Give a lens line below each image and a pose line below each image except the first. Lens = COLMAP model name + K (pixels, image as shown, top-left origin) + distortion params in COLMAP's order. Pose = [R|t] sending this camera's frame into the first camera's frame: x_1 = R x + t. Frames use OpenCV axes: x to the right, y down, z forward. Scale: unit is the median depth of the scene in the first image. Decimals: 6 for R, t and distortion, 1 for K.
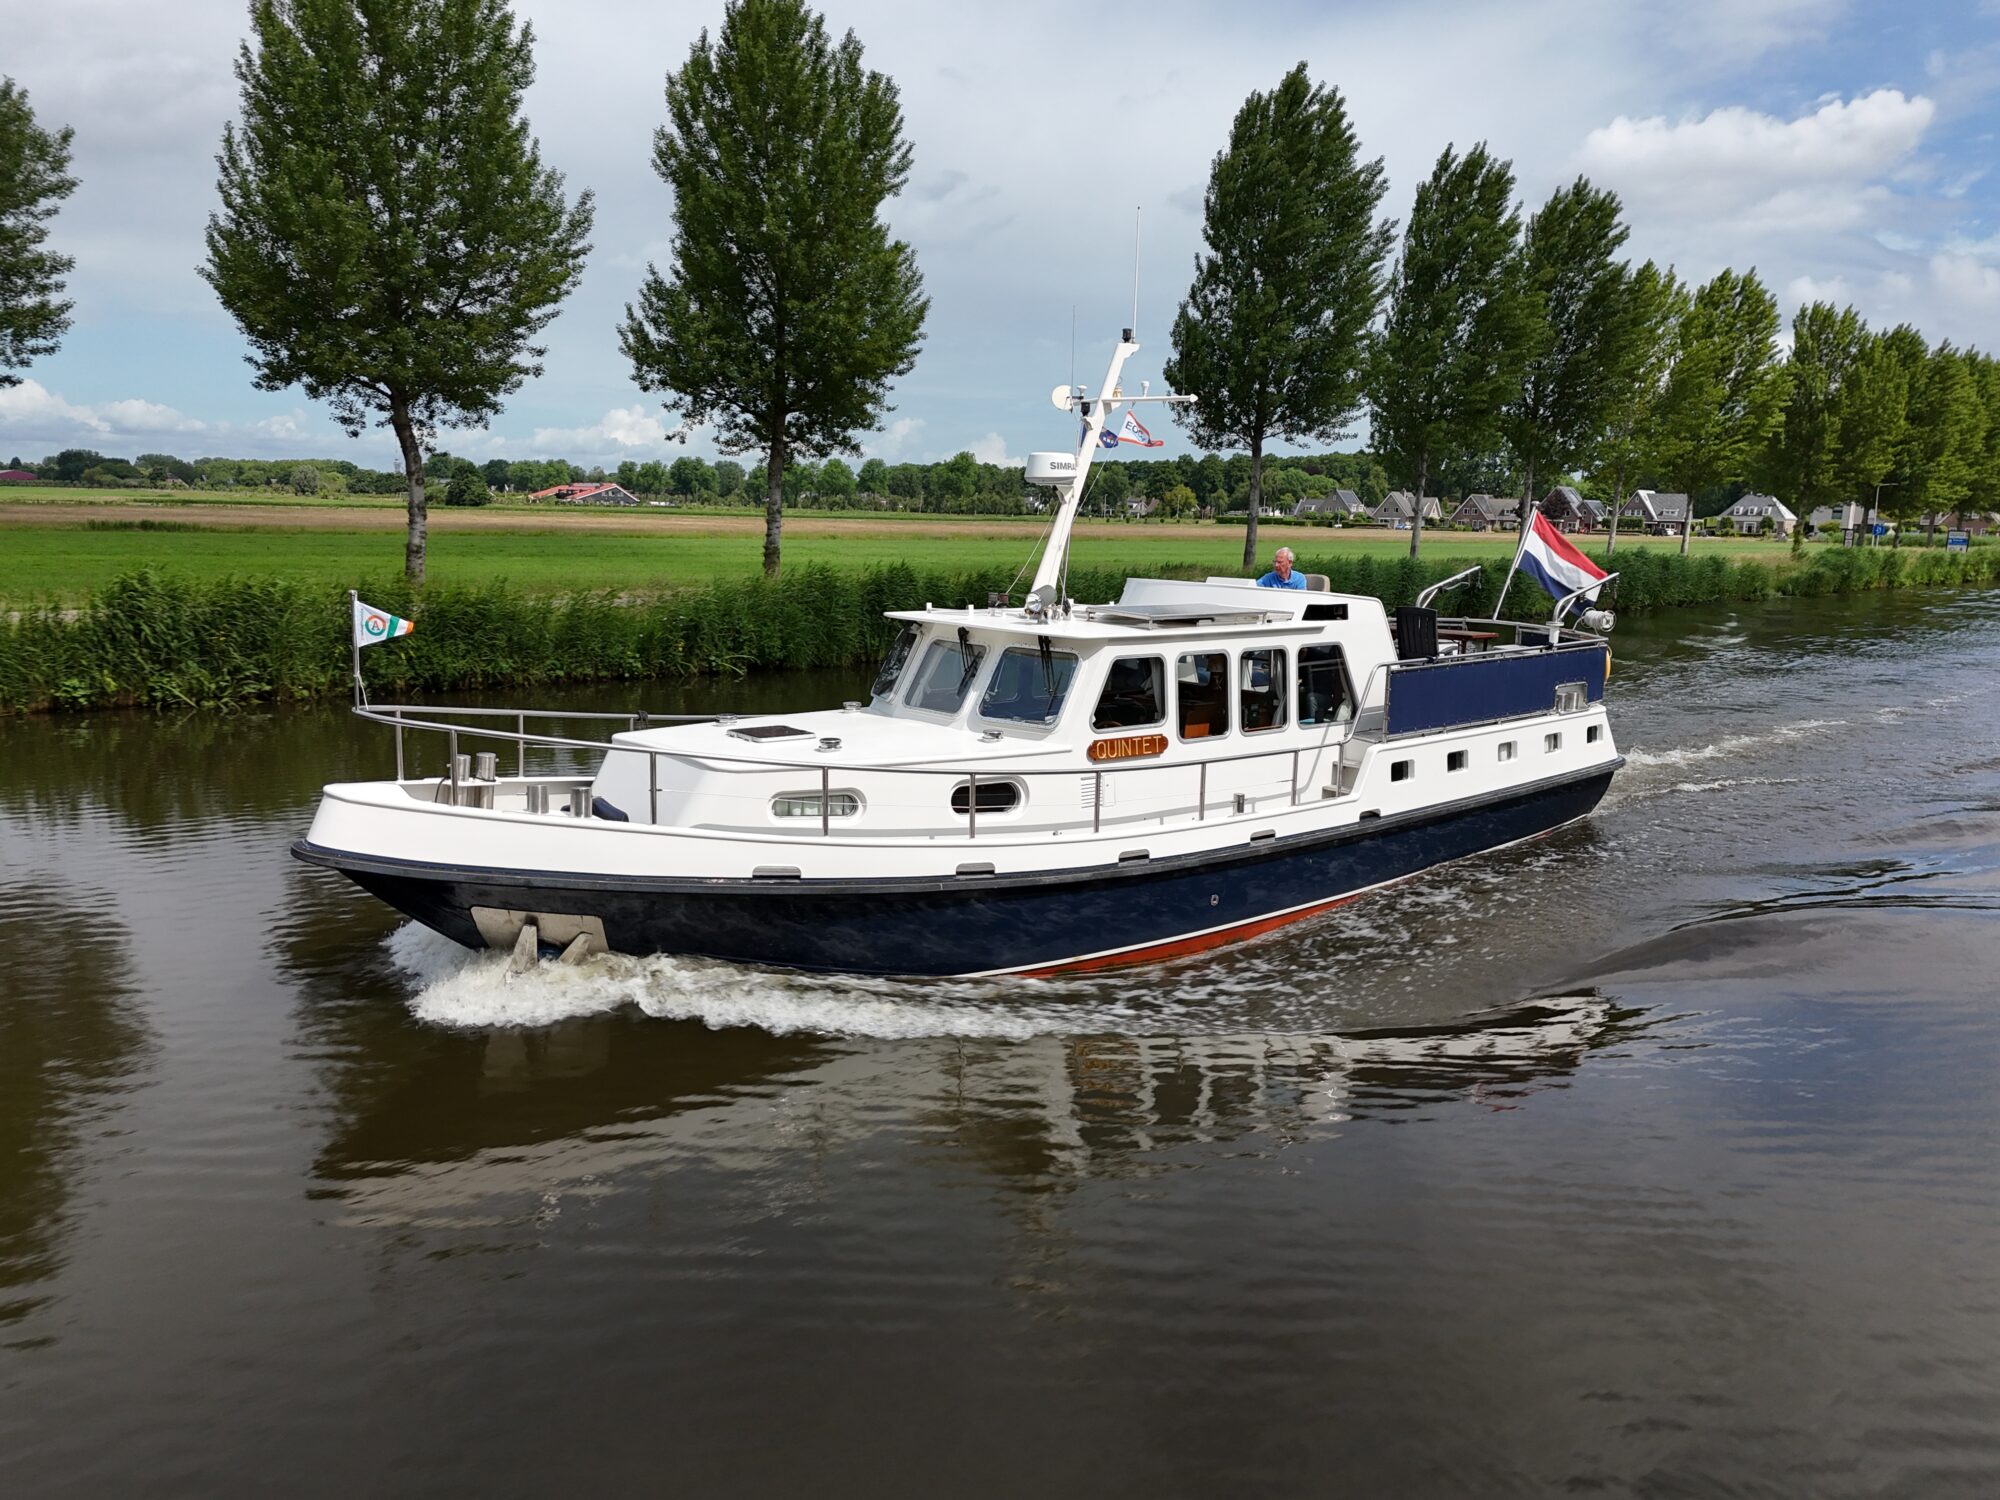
lens RADIAL K [[1444.1, 0, 1000.0], [0, 1444.1, 750.0], [0, 0, 1]] dist [0.078540, -0.003436]
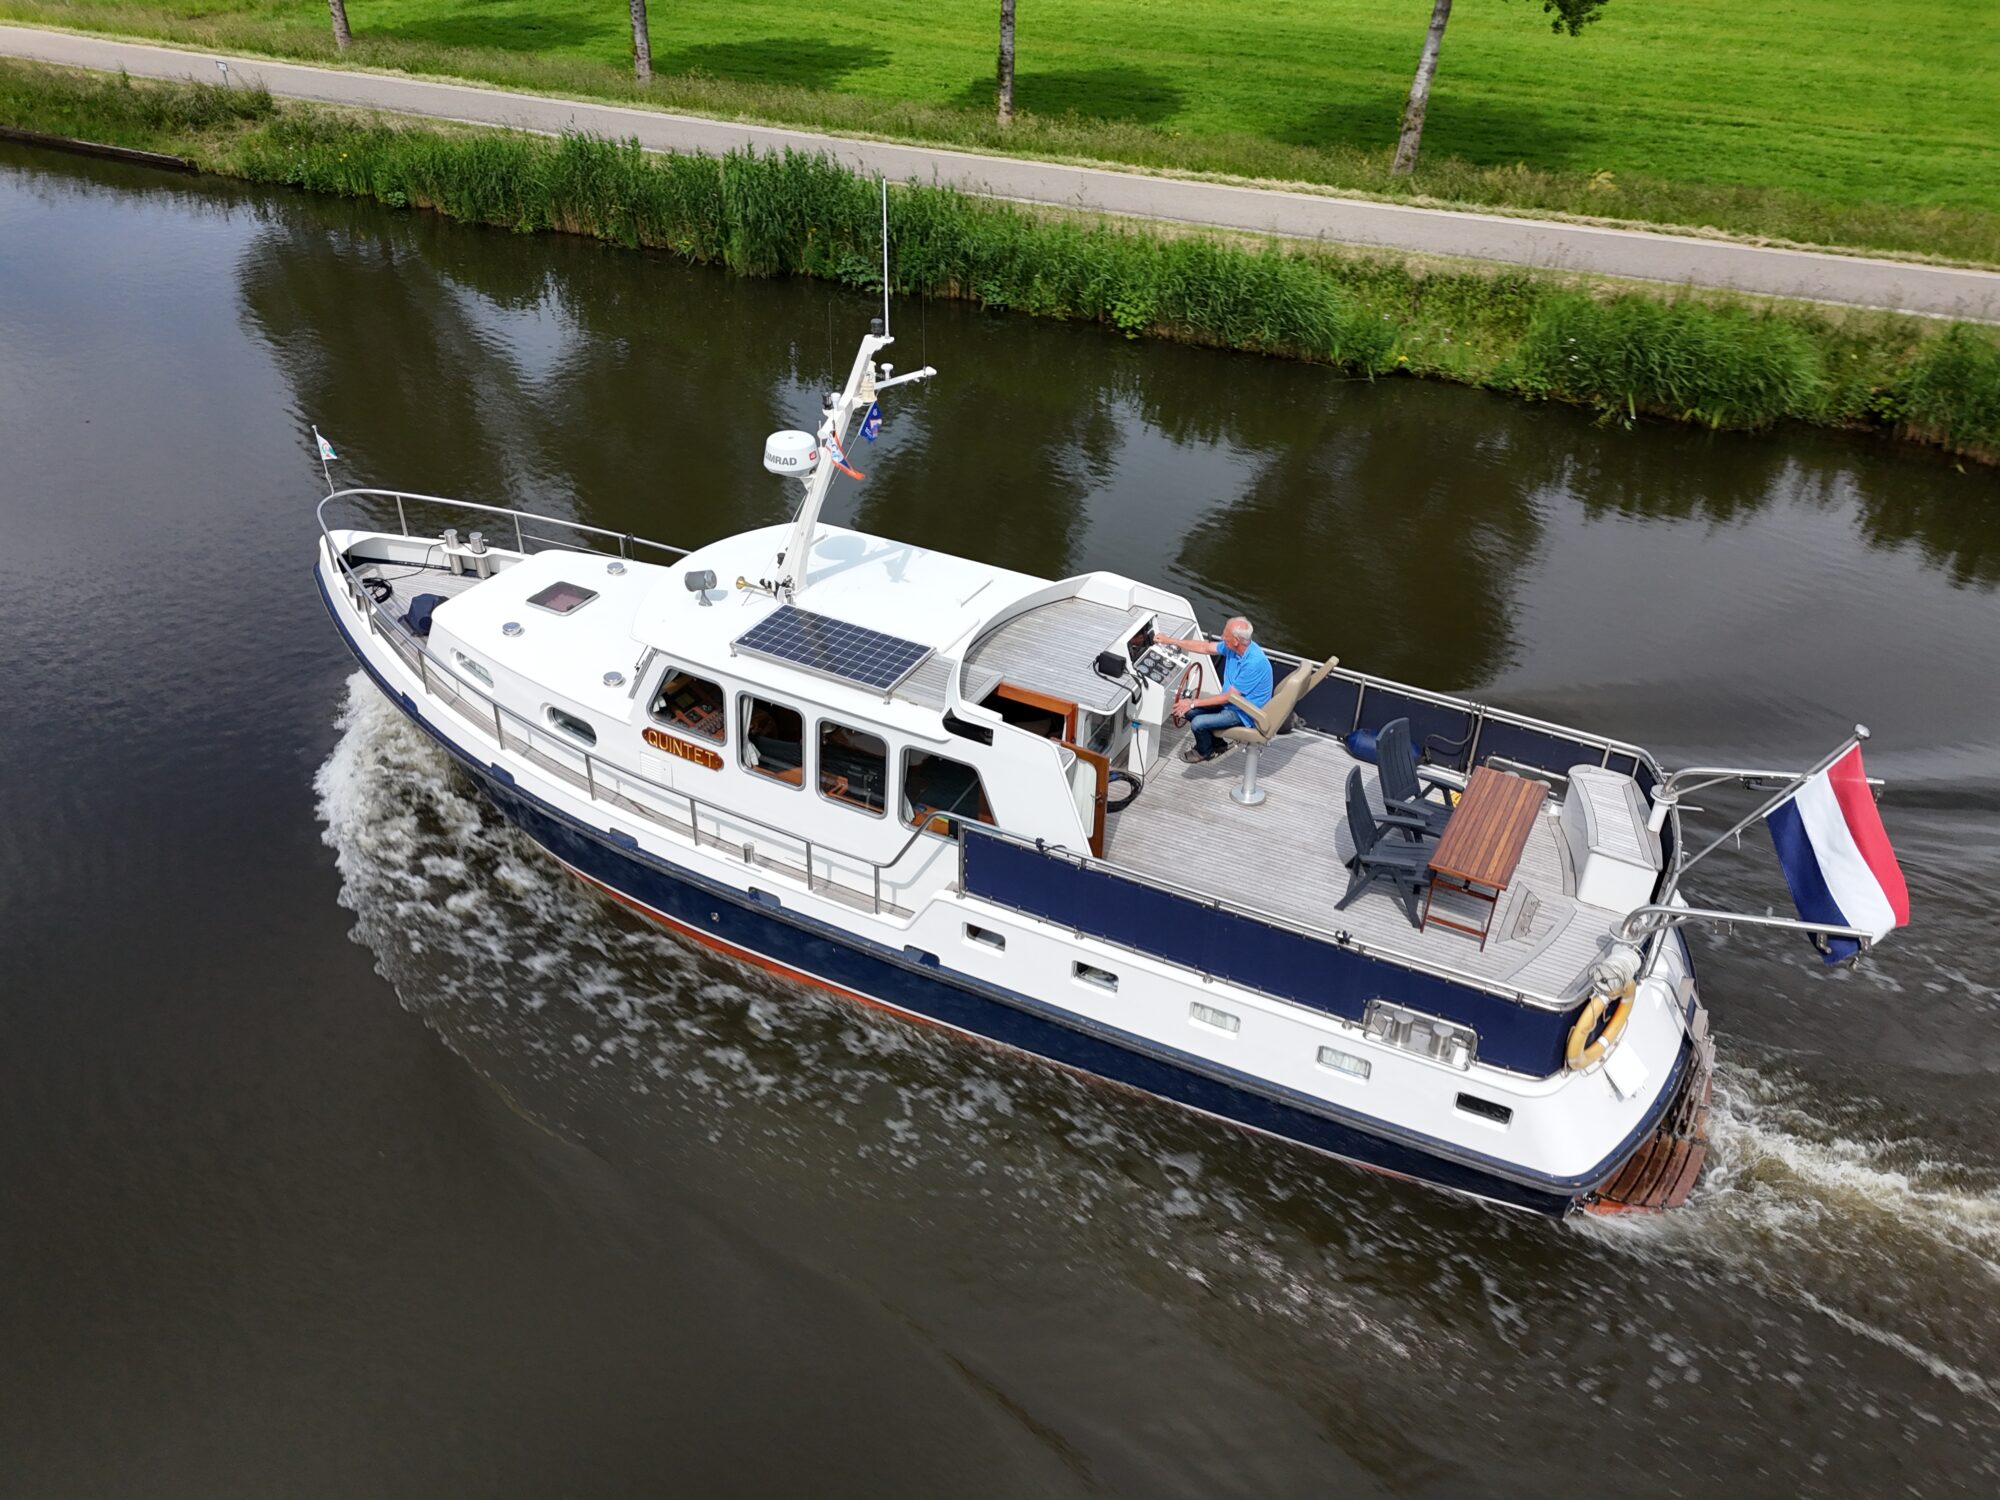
lens RADIAL K [[1452.5, 0, 1000.0], [0, 1452.5, 750.0], [0, 0, 1]] dist [0.057941, -0.003796]
pose [[0.360382, 0.503196, -0.785442, 0.938898], [-0.161678, 0.862972, 0.478684, -0.509189], [0.918687, -0.045521, 0.392355, 0.749055]]
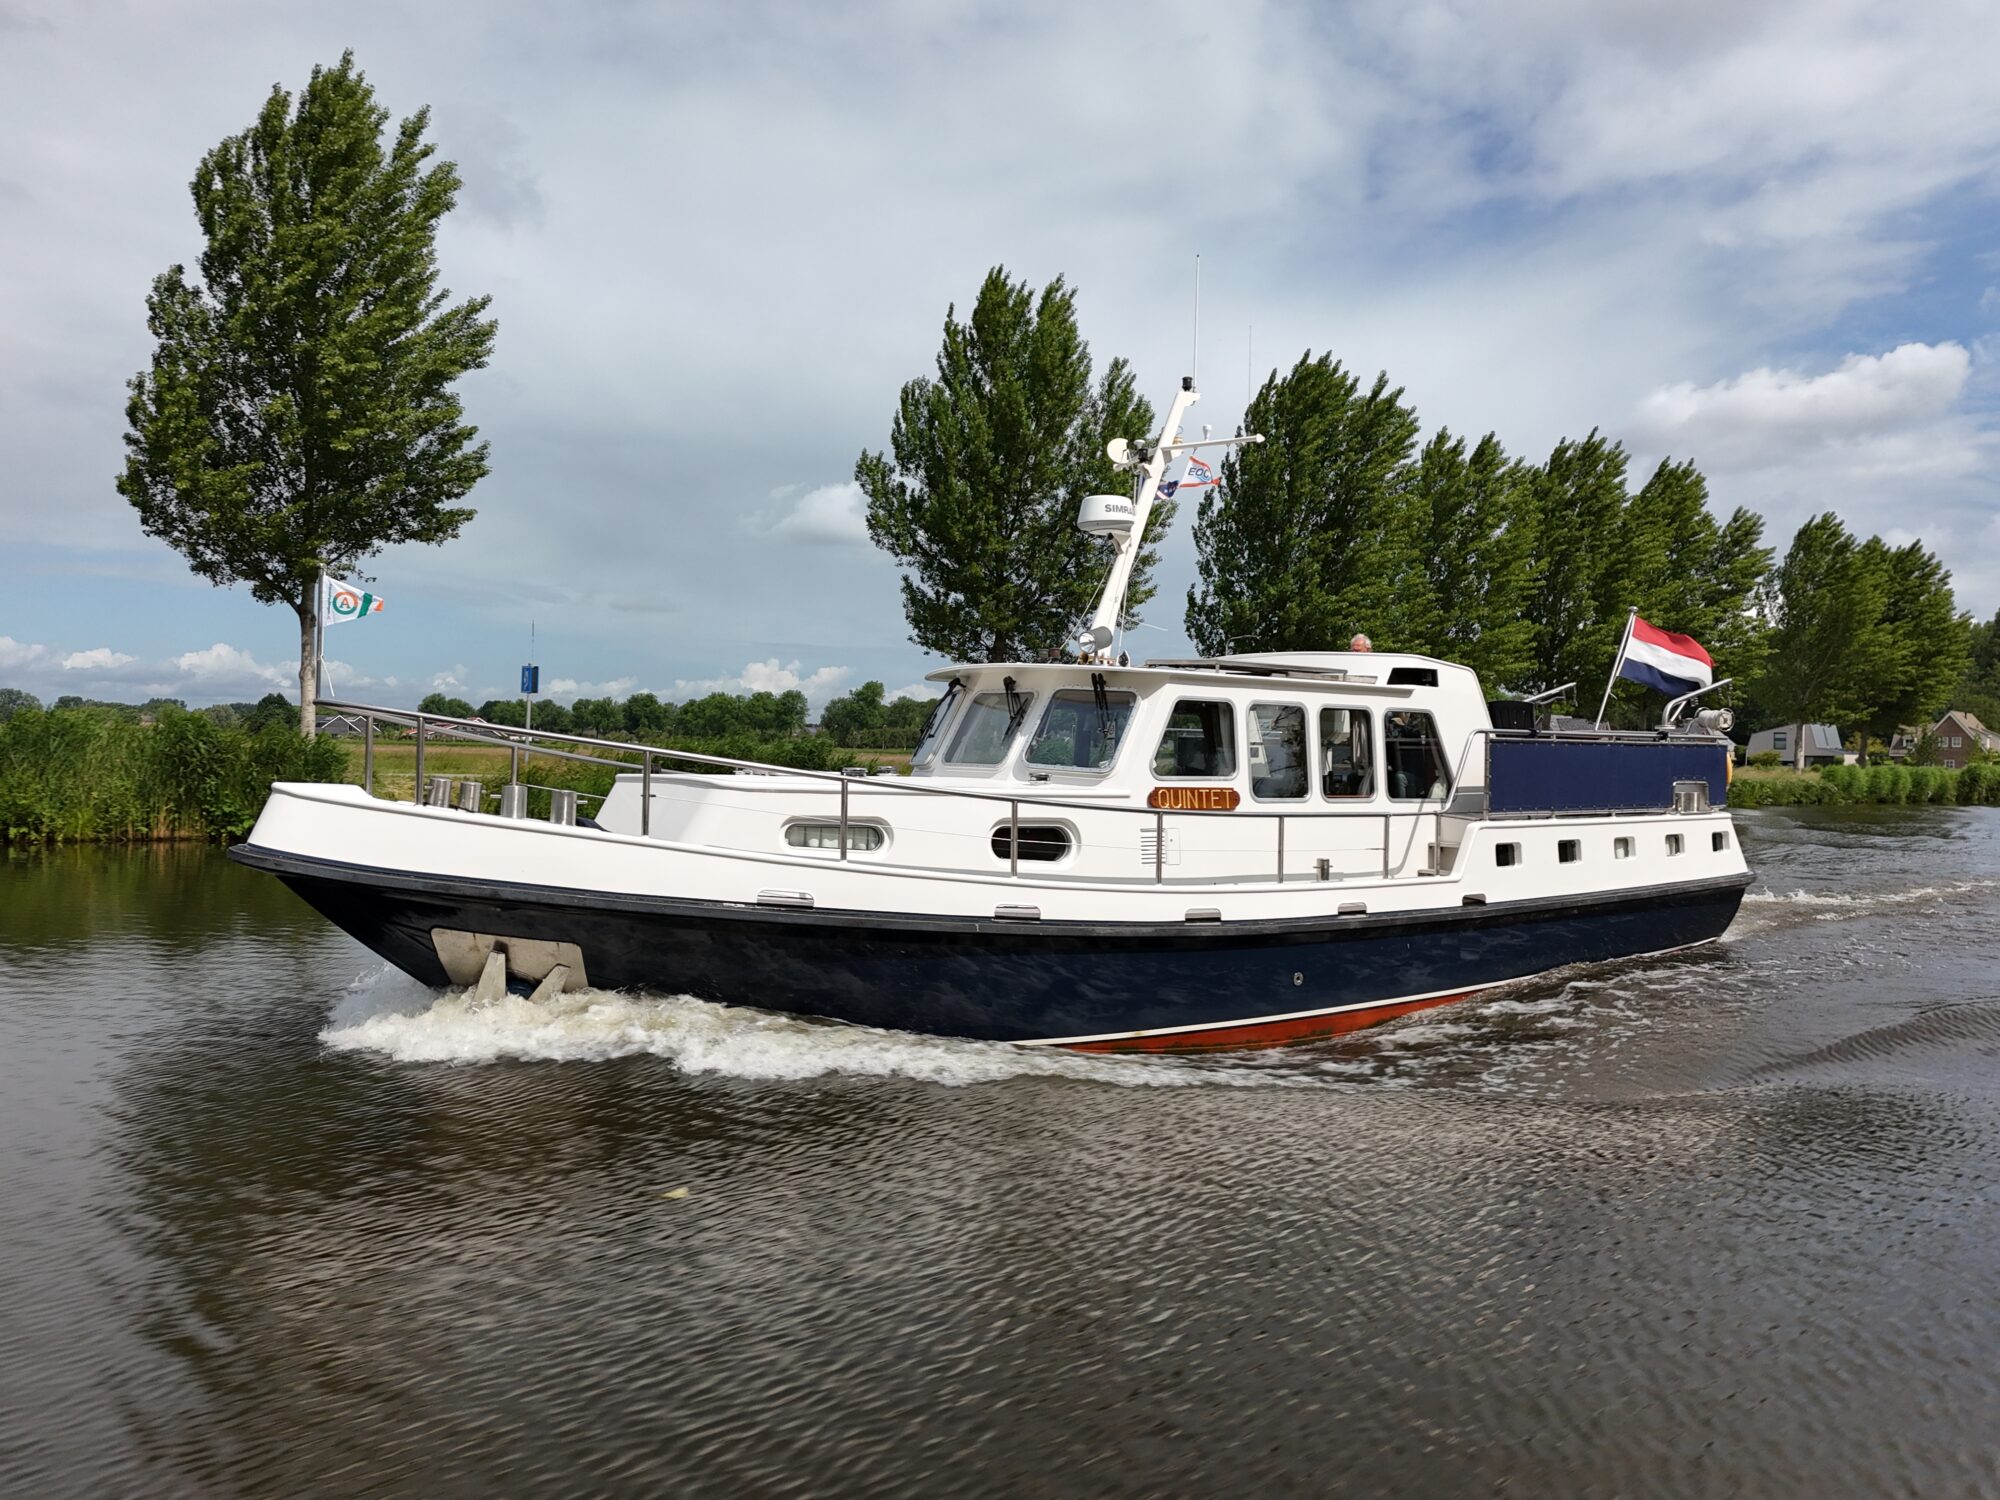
lens RADIAL K [[1452.5, 0, 1000.0], [0, 1452.5, 750.0], [0, 0, 1]] dist [0.057941, -0.003796]
pose [[0.998980, -0.000288, -0.045158, 0.009406], [-0.007031, 0.986795, -0.161823, 0.105979], [0.044608, 0.161976, 0.985786, 0.107872]]
